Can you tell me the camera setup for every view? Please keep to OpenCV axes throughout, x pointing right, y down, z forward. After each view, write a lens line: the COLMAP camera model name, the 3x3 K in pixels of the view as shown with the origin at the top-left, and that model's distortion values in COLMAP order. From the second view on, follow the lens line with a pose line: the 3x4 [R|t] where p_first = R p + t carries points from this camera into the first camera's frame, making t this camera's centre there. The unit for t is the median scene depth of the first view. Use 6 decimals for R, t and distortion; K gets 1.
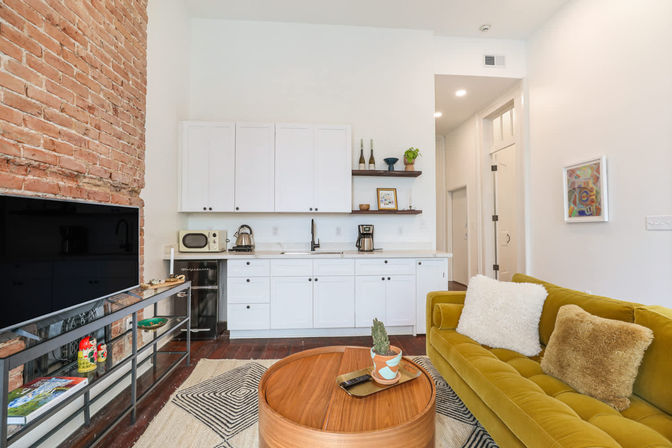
lens RADIAL K [[309.5, 0, 338.7], [0, 309.5, 225.0], [0, 0, 1]] dist [-0.000007, 0.000857]
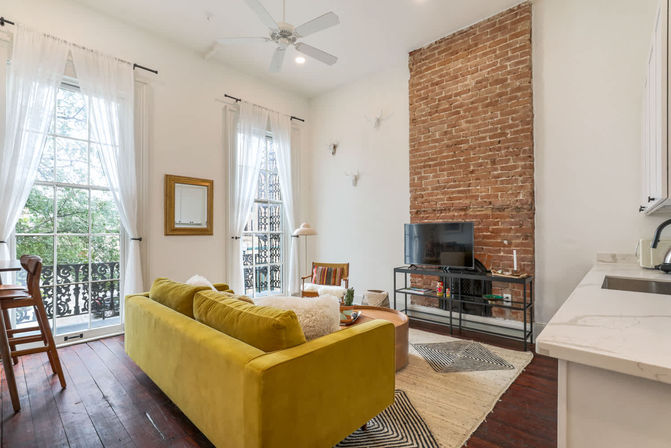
lens RADIAL K [[309.0, 0, 334.7], [0, 309.0, 228.5], [0, 0, 1]] dist [-0.000007, 0.000857]
pose [[-0.719574, -0.007855, -0.694371, 1.123719], [0.008247, 0.999769, -0.019857, 0.005805], [0.694367, -0.020015, -0.719343, 1.757602]]
